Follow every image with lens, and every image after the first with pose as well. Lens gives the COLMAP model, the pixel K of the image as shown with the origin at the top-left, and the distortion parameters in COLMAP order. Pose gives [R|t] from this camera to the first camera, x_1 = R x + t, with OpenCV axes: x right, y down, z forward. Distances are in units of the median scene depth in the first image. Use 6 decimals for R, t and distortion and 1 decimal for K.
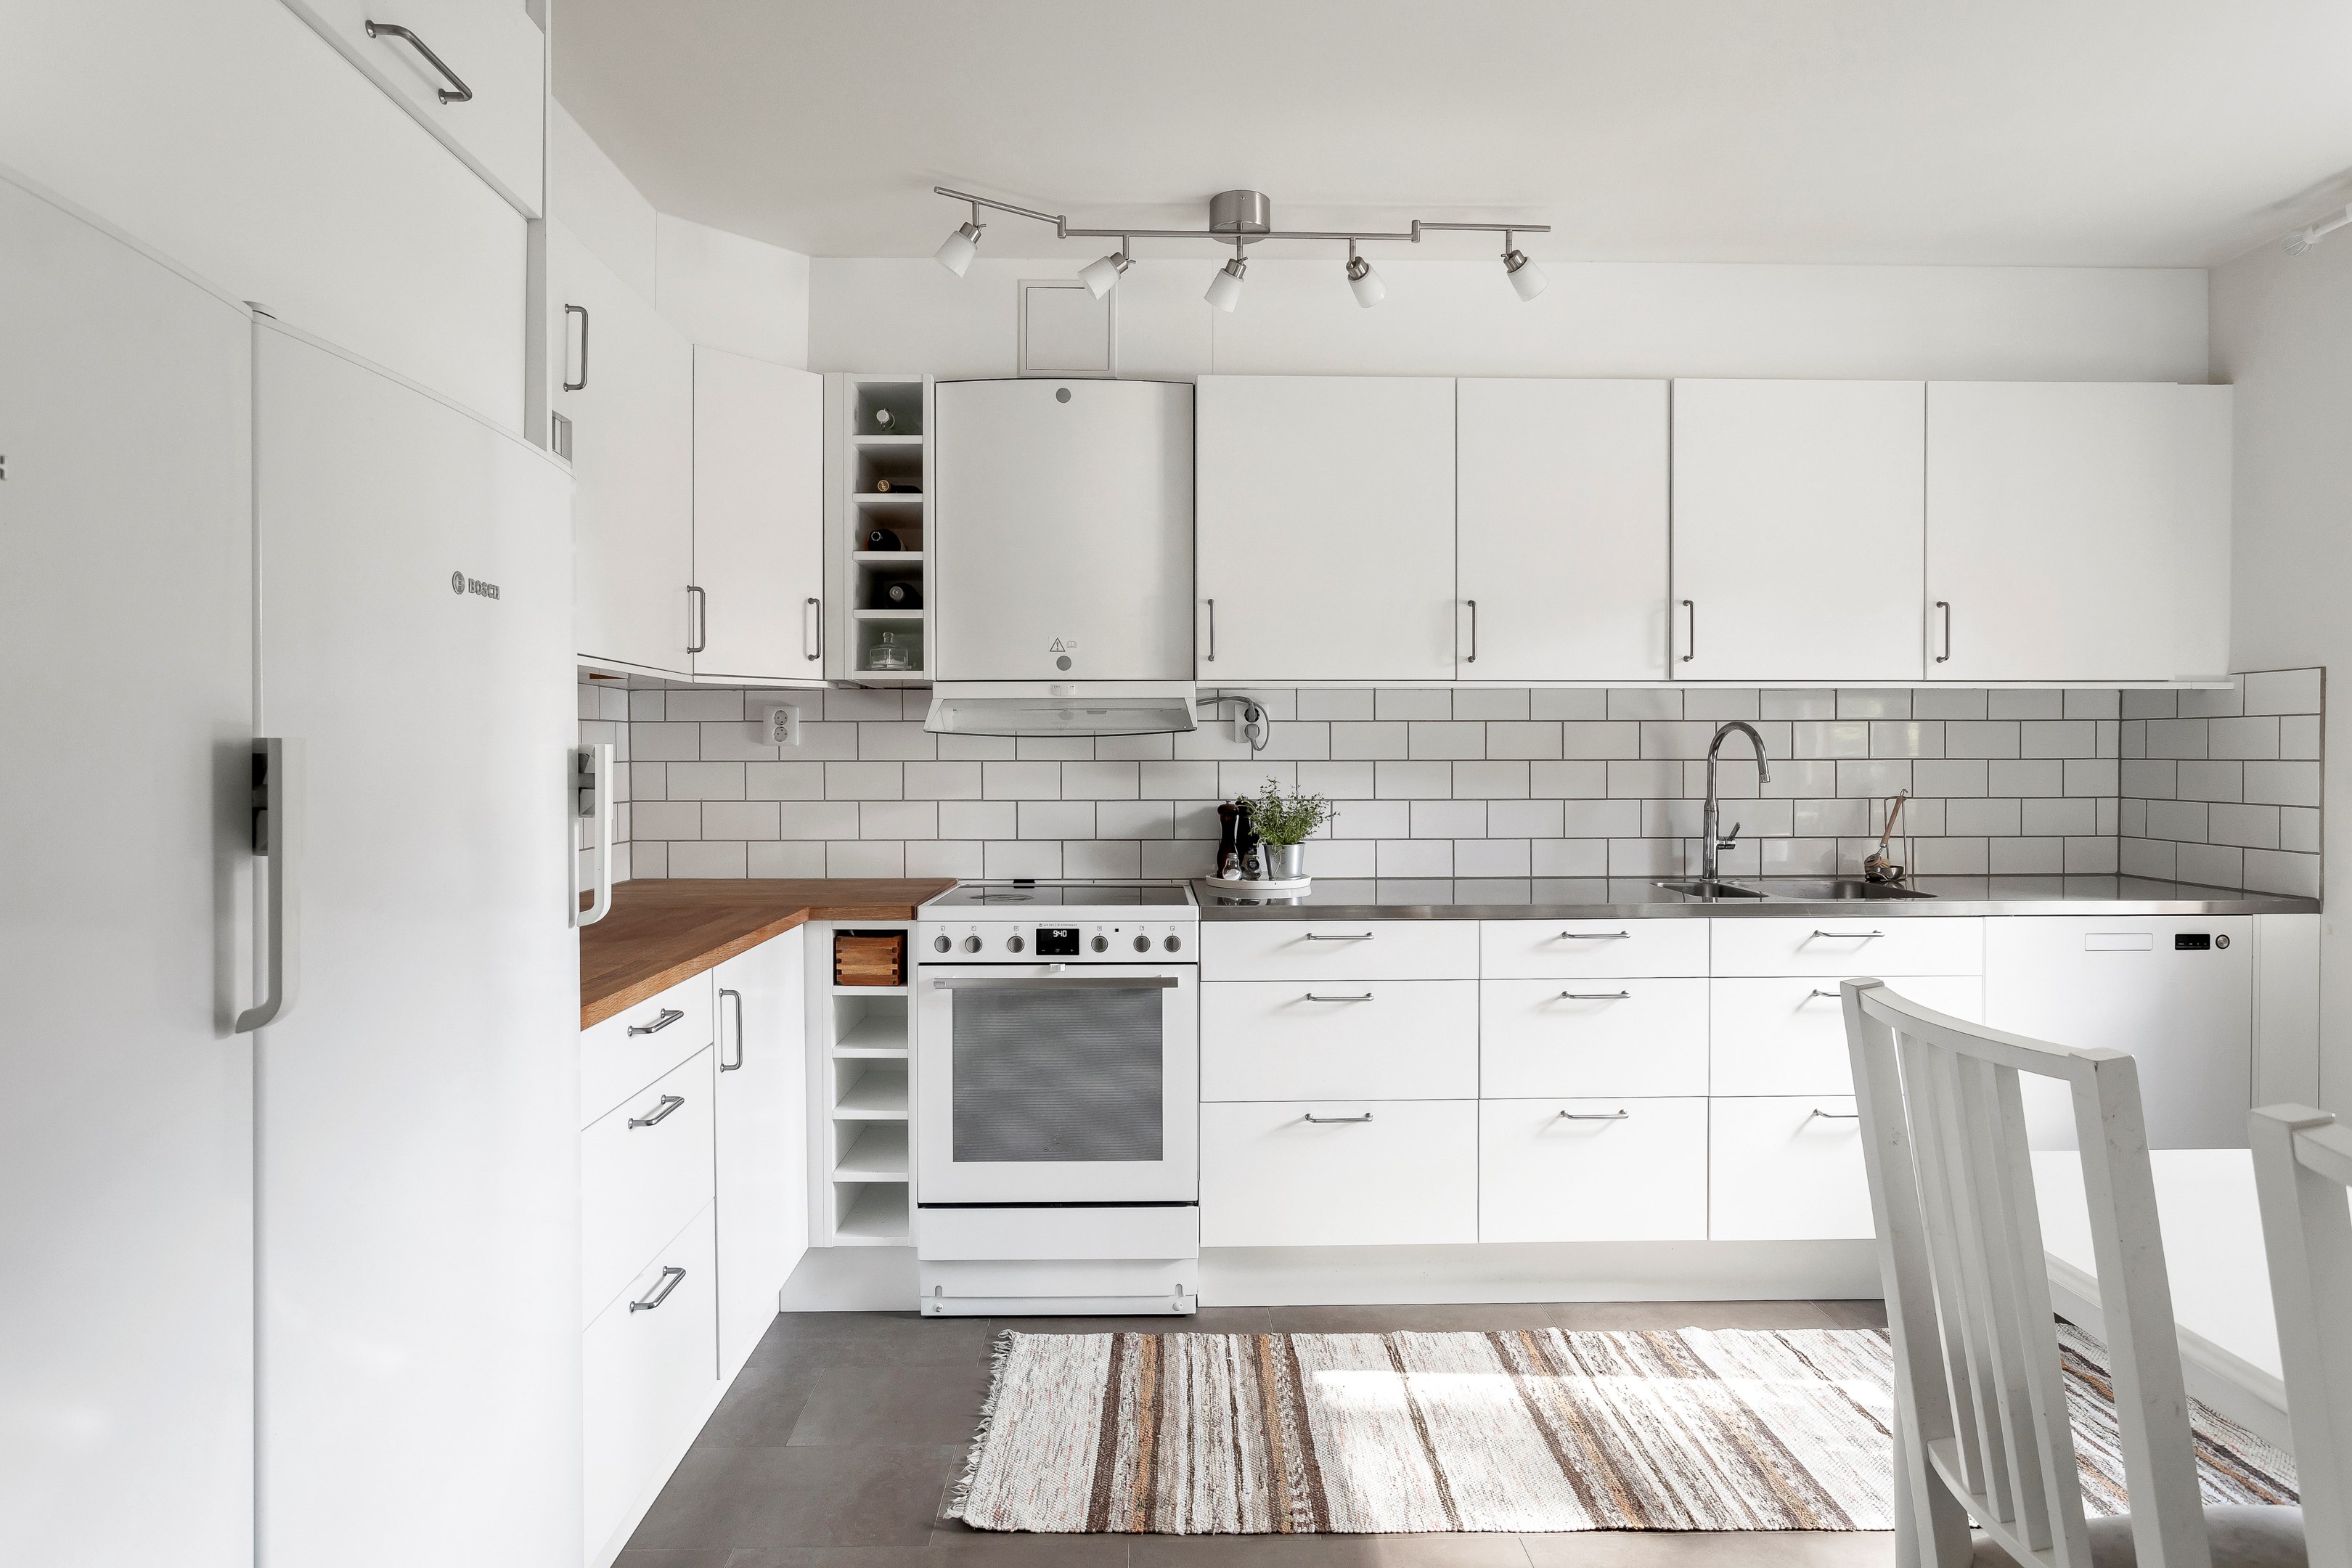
lens RADIAL K [[1382.0, 0, 1184.7], [0, 1382.0, 758.6], [0, 0, 1]] dist [0.026888, 0.001057]
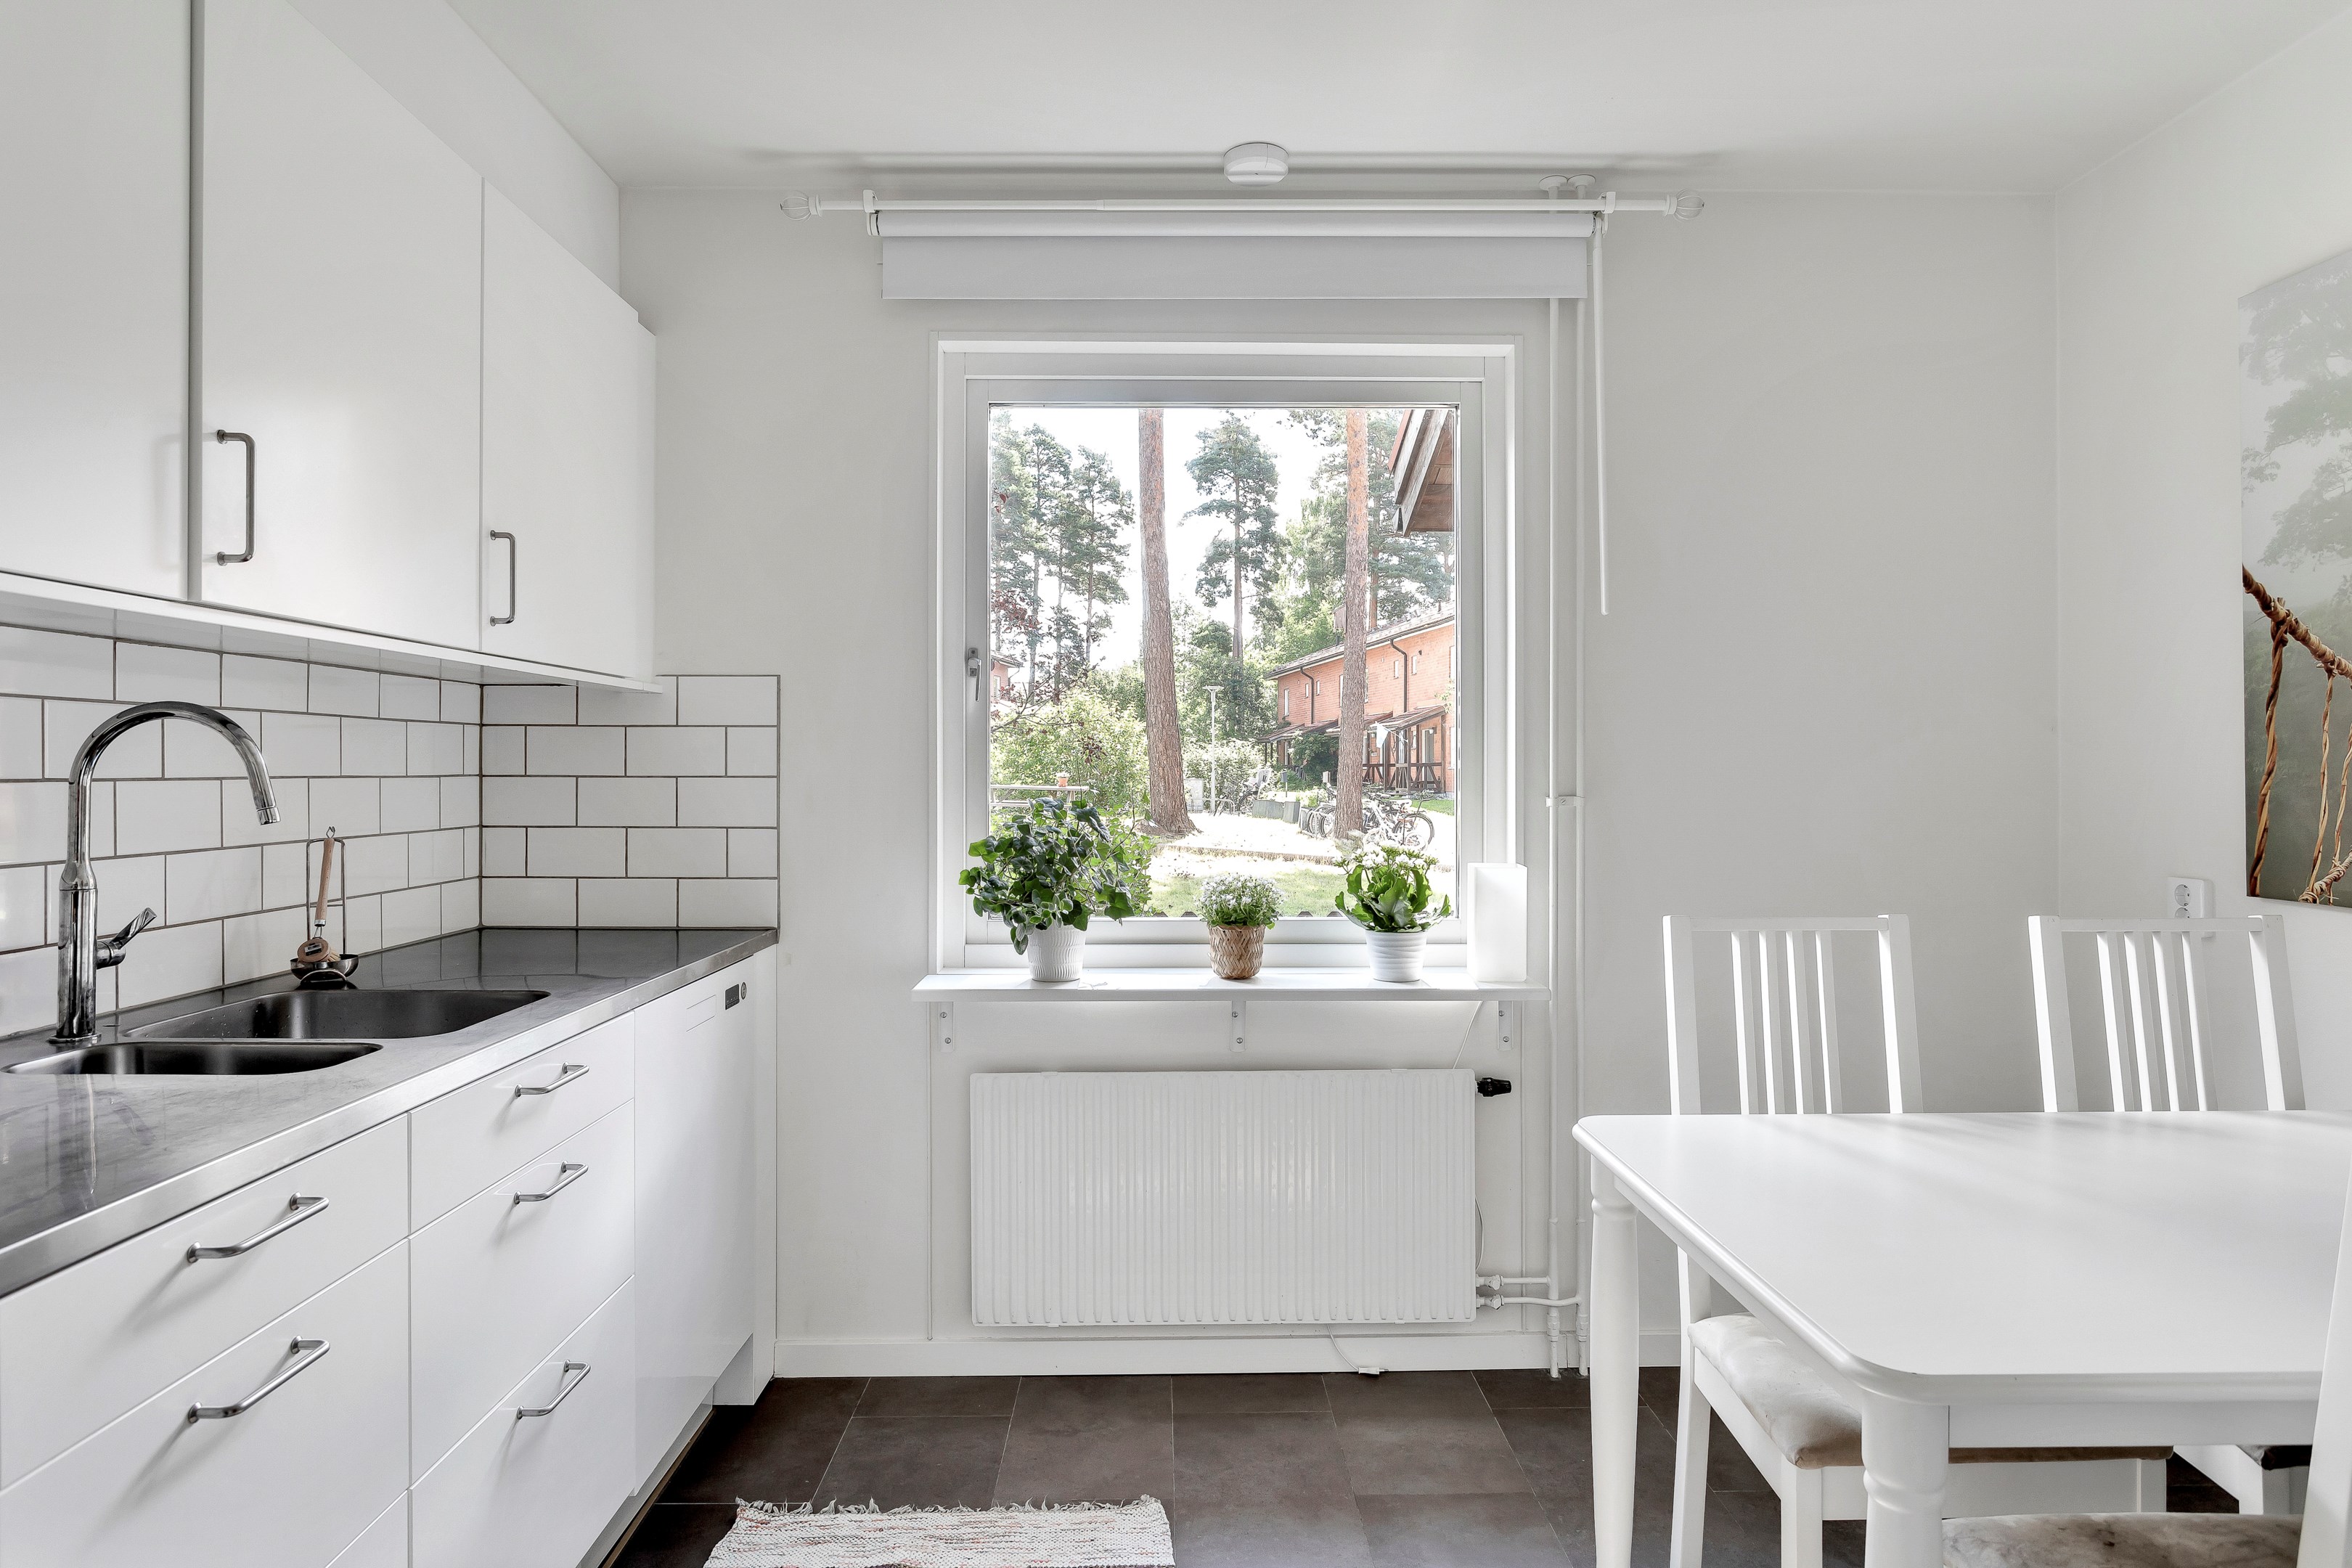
lens RADIAL K [[1427.8, 0, 1183.1], [0, 1427.8, 763.9], [0, 0, 1]] dist [0.002370, 0.001924]
pose [[-0.009814, 0.006750, 0.999929, -0.116334], [0.003051, 0.999973, -0.006720, 0.000086], [-0.999947, 0.002985, -0.009834, 0.675835]]
